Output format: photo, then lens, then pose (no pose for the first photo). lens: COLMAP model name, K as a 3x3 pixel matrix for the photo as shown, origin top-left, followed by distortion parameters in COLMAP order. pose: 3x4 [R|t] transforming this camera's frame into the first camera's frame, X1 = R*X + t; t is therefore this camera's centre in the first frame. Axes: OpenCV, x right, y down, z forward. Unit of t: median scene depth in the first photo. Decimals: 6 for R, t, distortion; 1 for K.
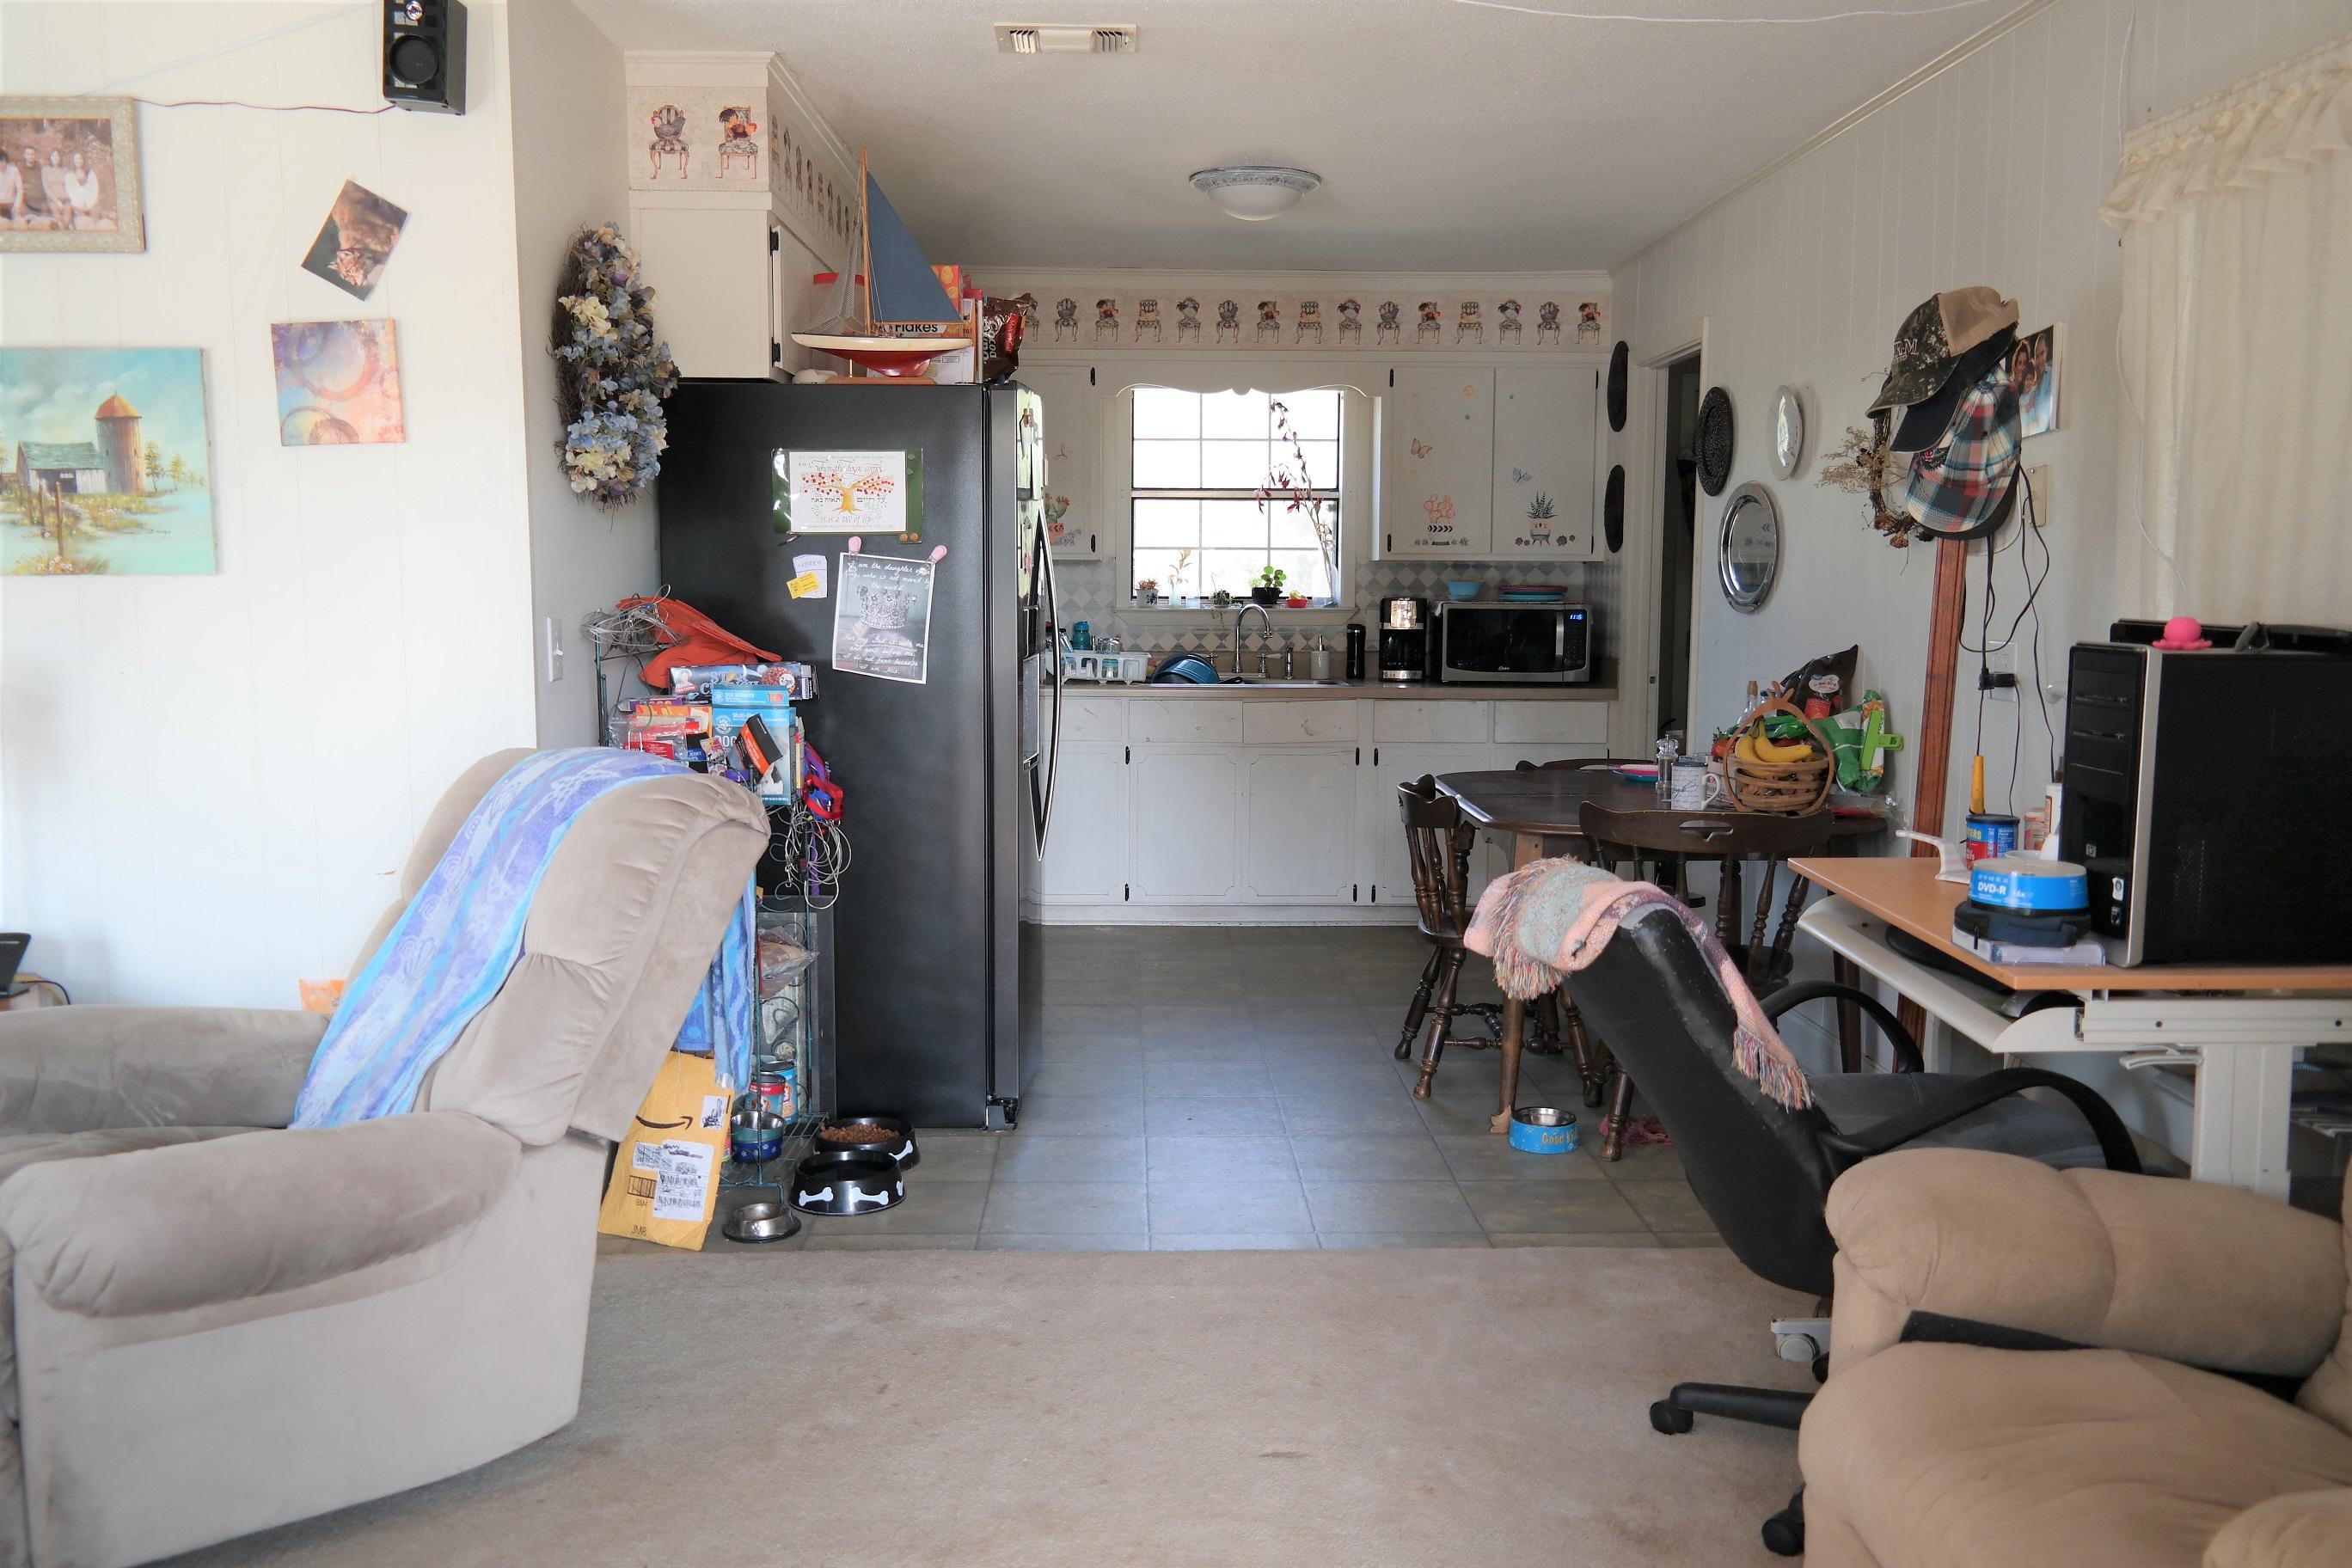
lens RADIAL K [[1883.8, 0, 1175.3], [0, 1883.8, 782.3], [0, 0, 1]] dist [0.021329, -0.016330]
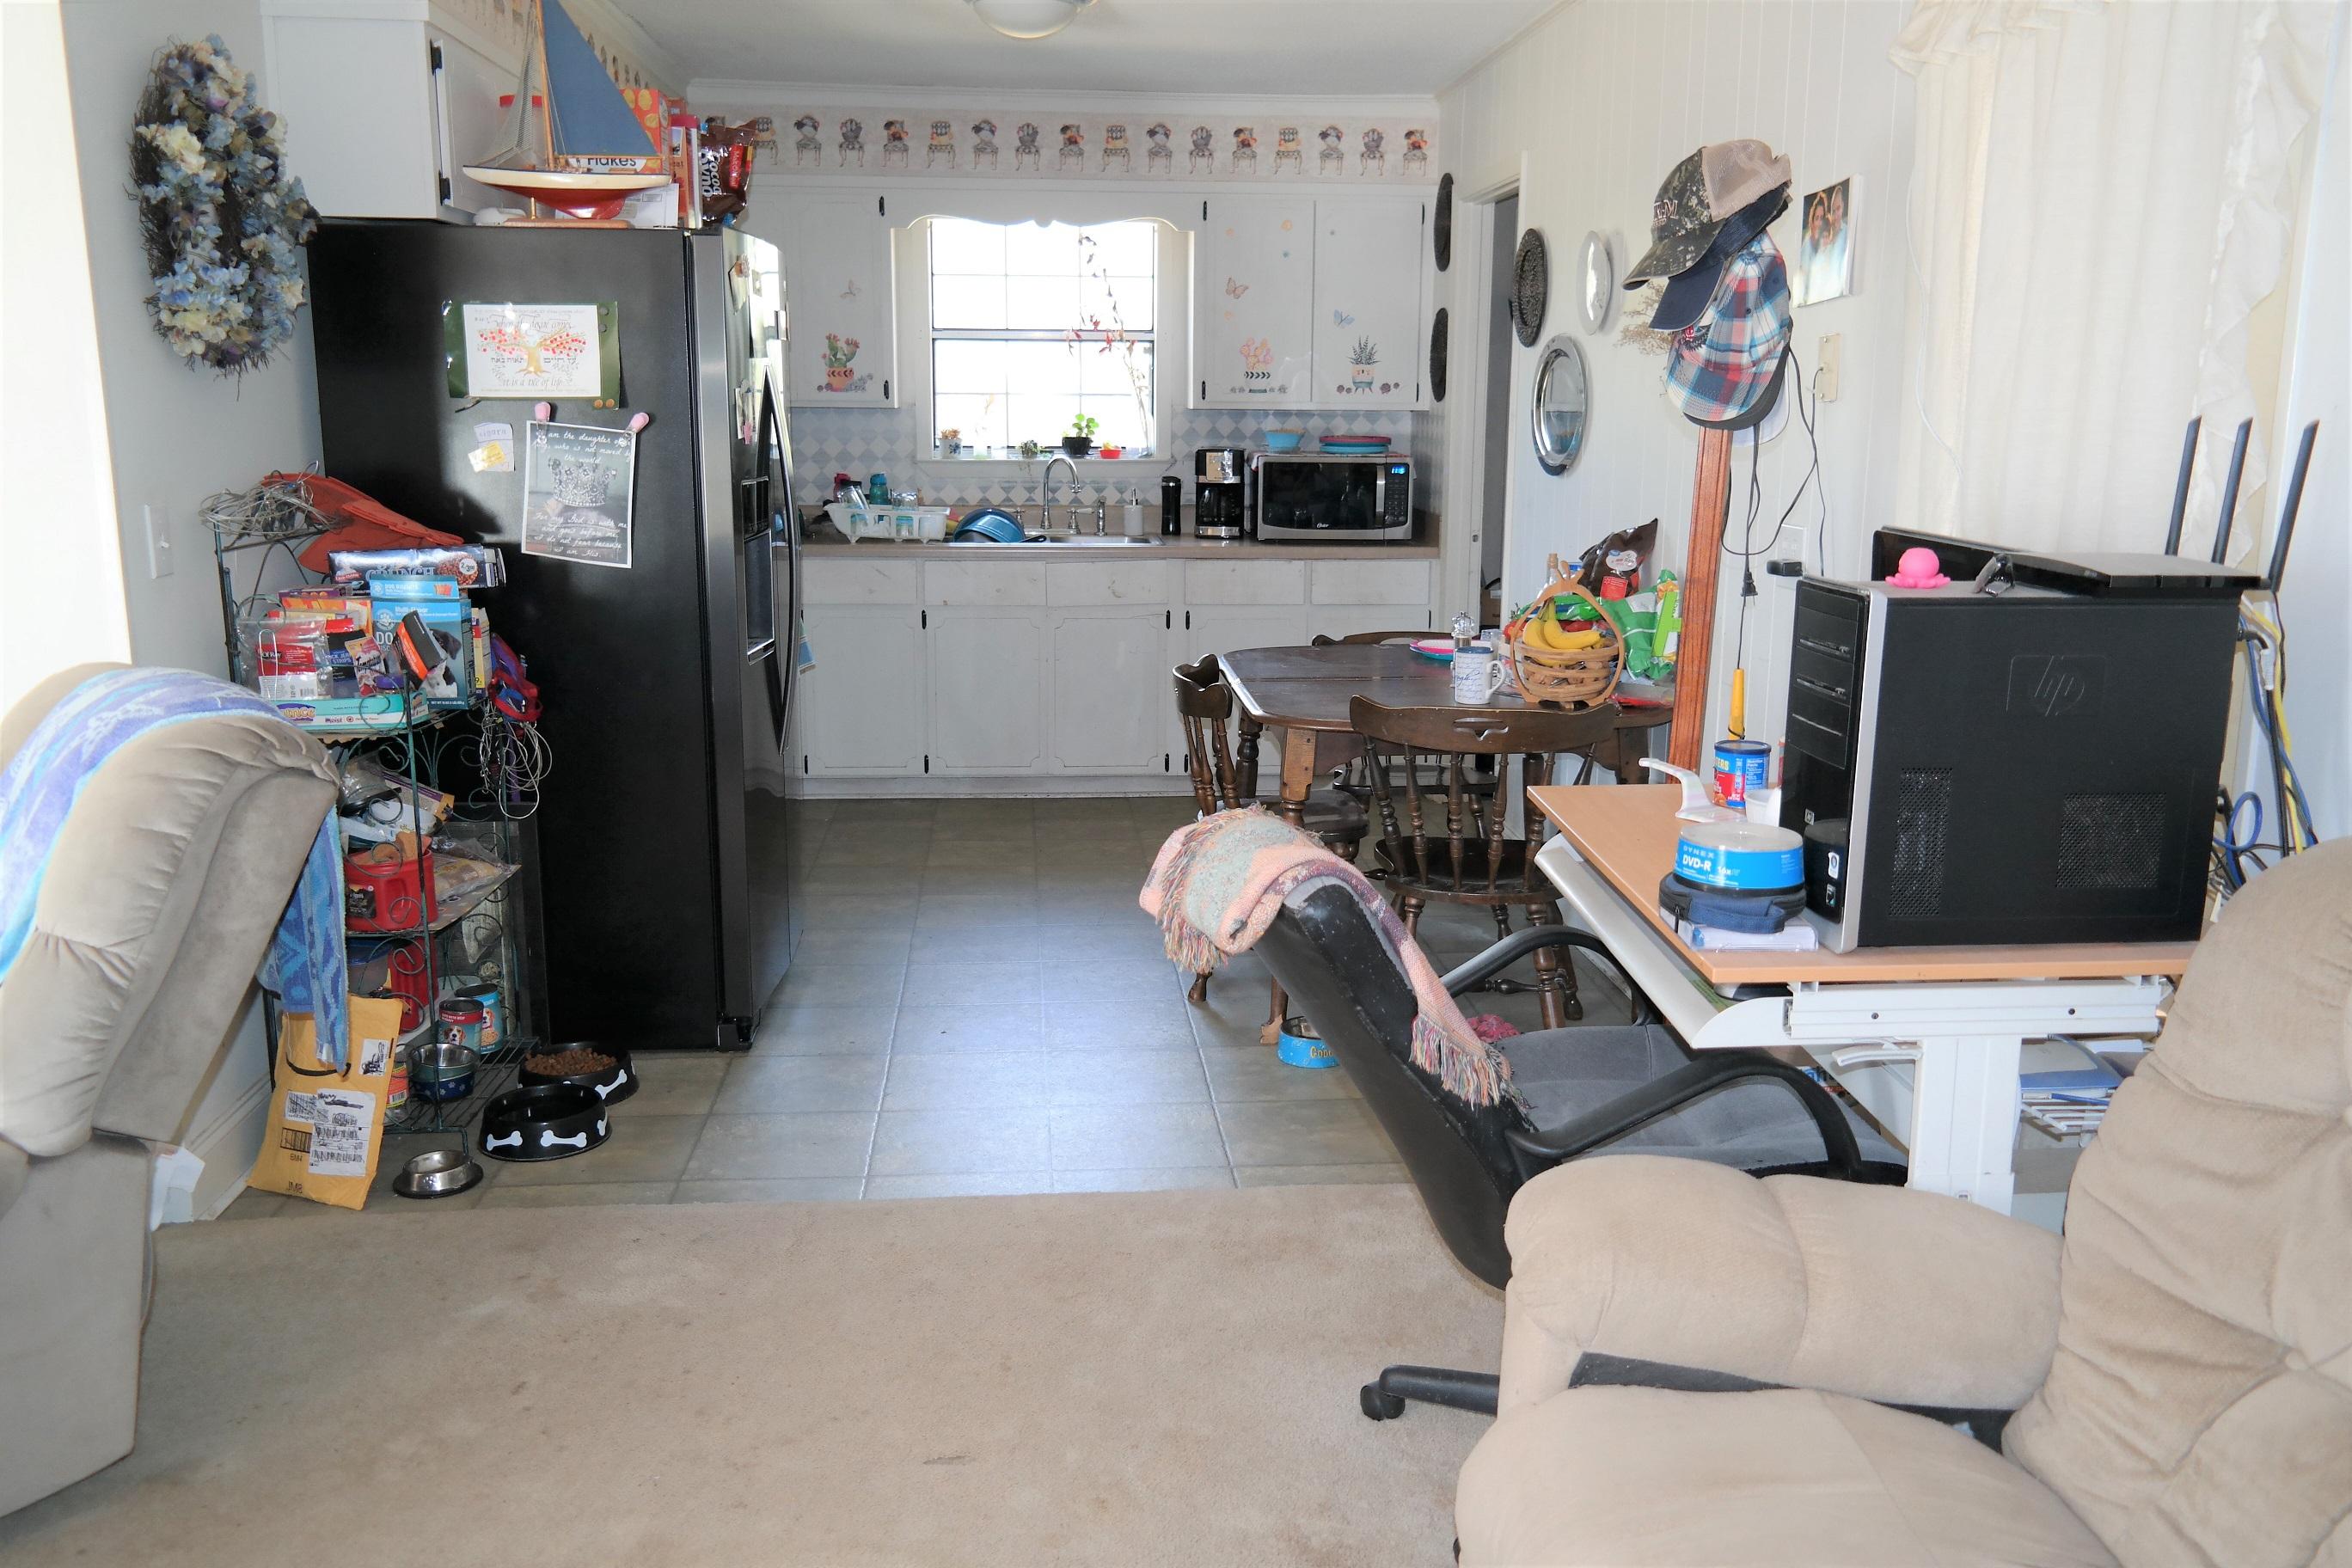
lens RADIAL K [[1883.8, 0, 1178.2], [0, 1883.8, 778.8], [0, 0, 1]] dist [0.021329, -0.016330]
pose [[0.998364, -0.008628, 0.056516, 0.096412], [0.003417, 0.995785, 0.091656, -0.042371], [-0.057069, -0.091313, 0.994186, 0.100510]]
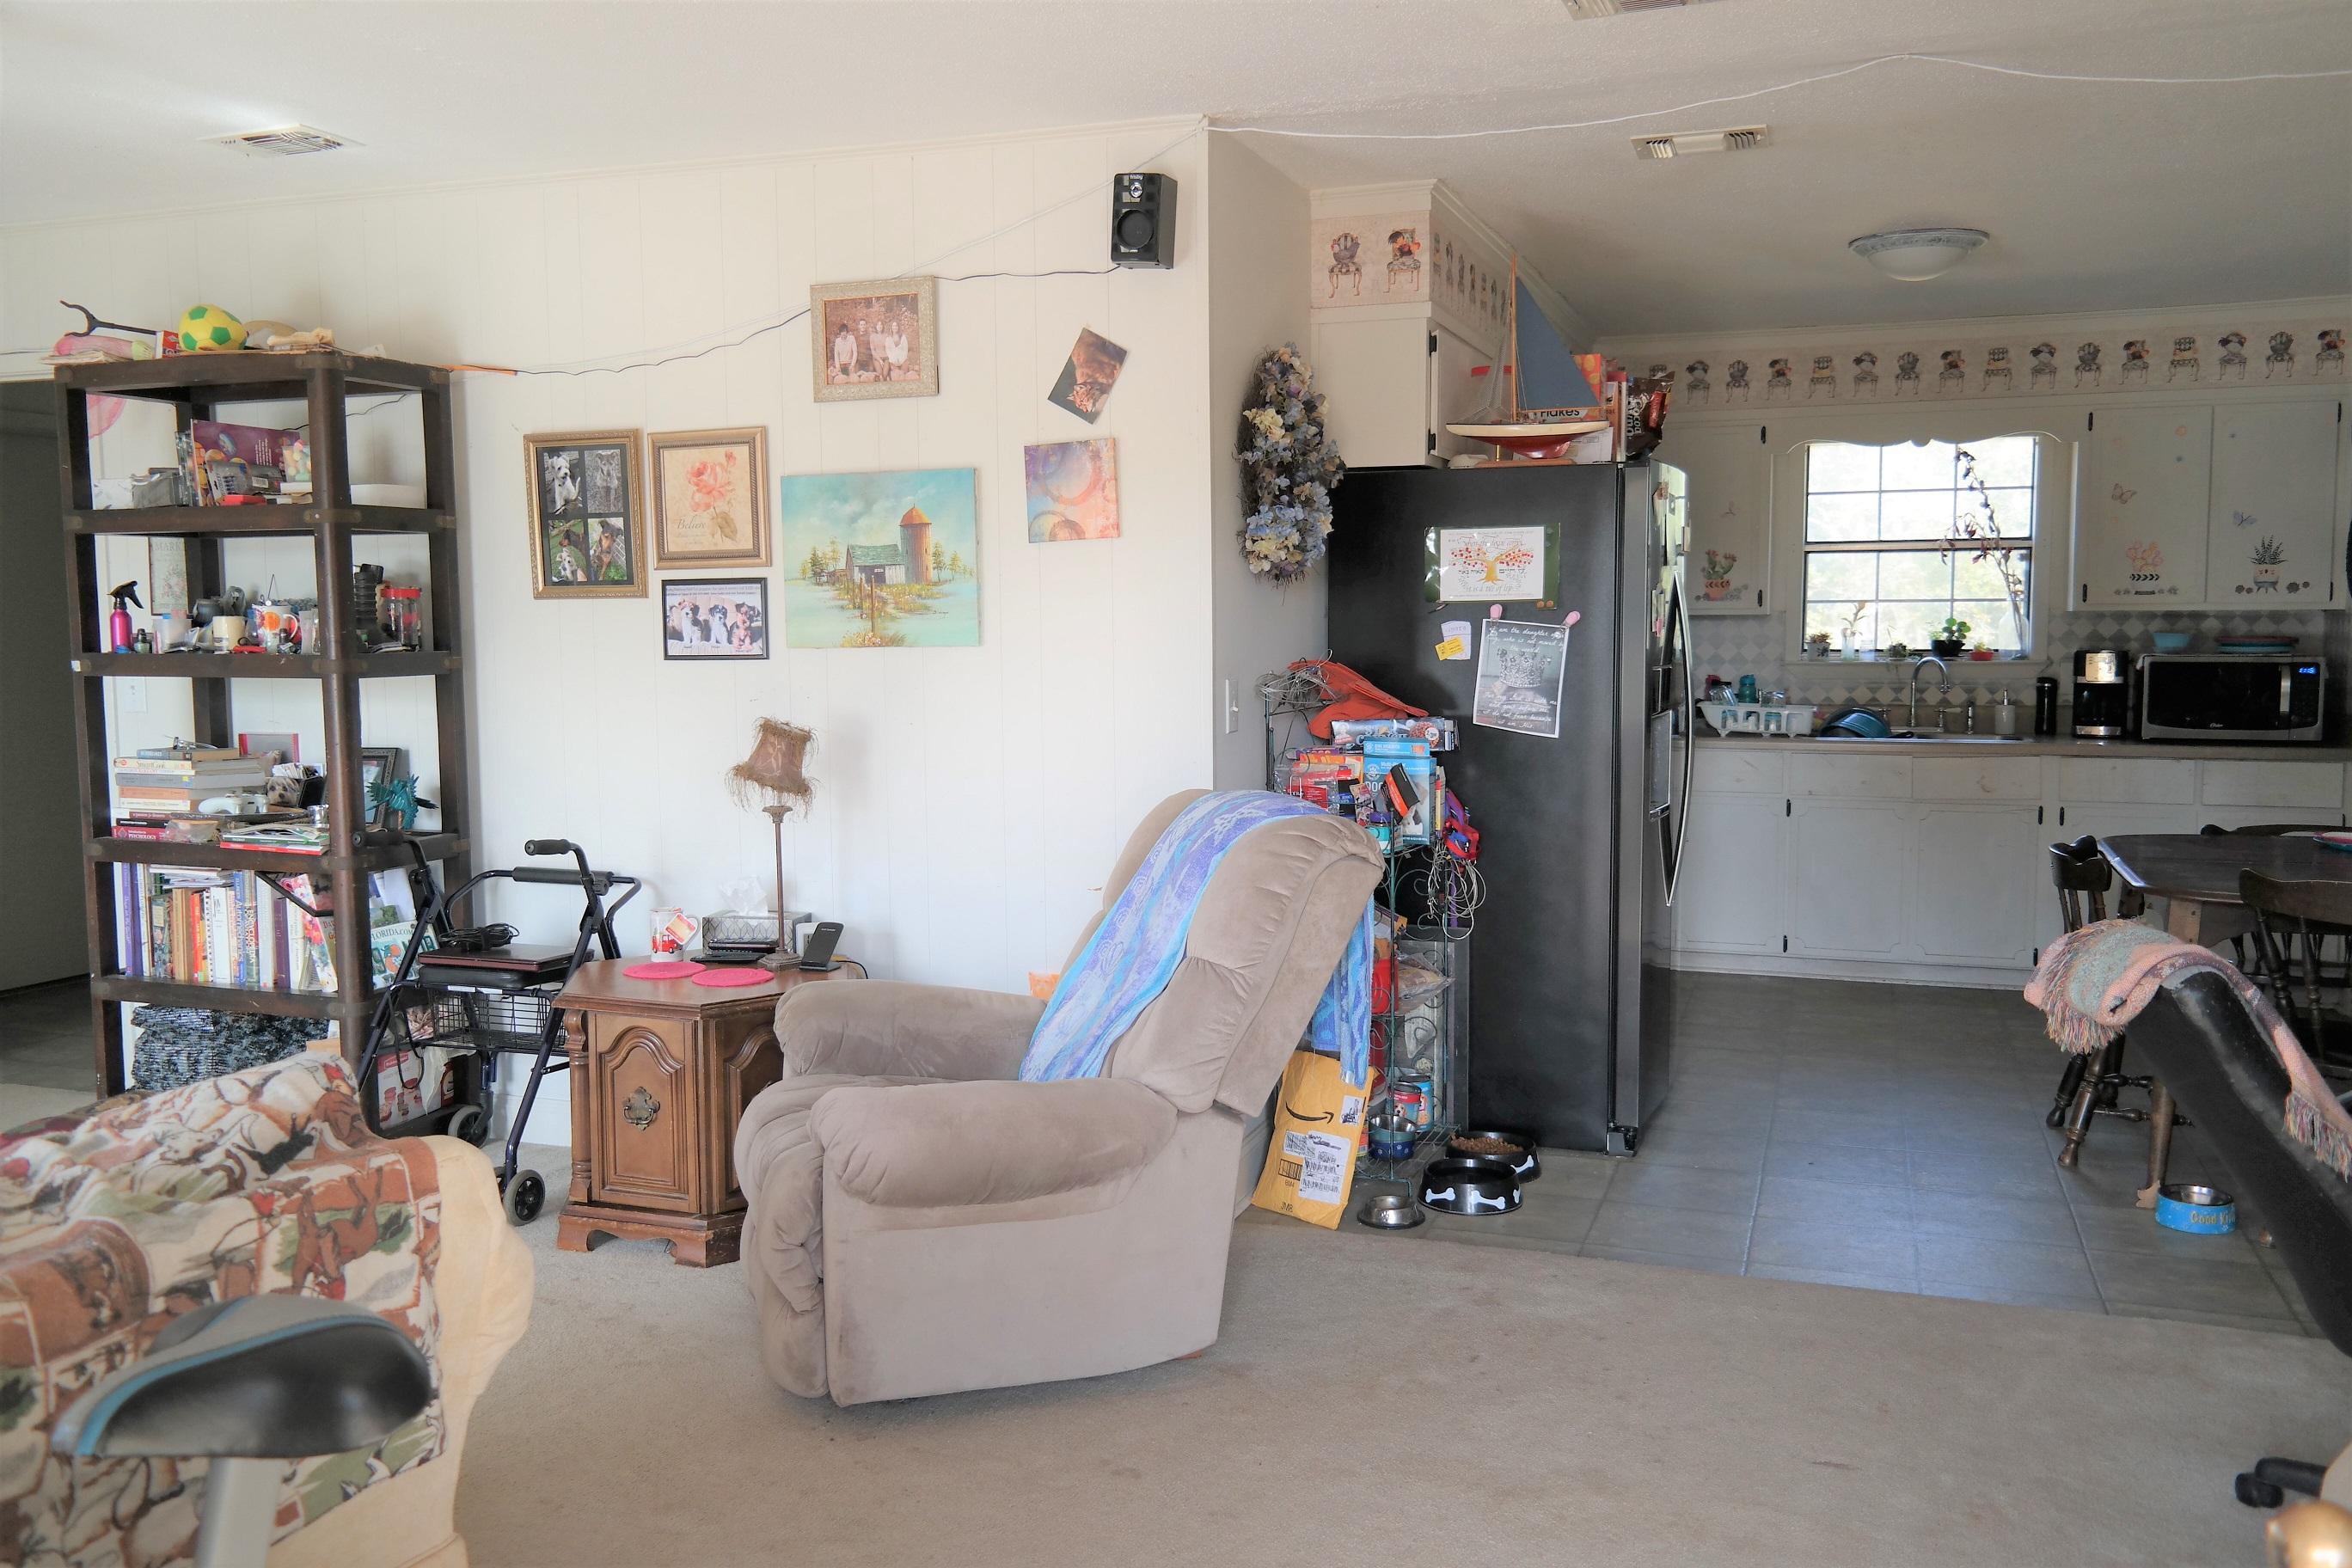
lens RADIAL K [[1883.8, 0, 1180.7], [0, 1883.8, 781.0], [0, 0, 1]] dist [0.021329, -0.016330]
pose [[0.931897, 0.021049, -0.362113, 0.074750], [-0.029778, 0.999385, -0.018542, -0.000698], [0.361500, 0.028062, 0.931950, -0.118684]]
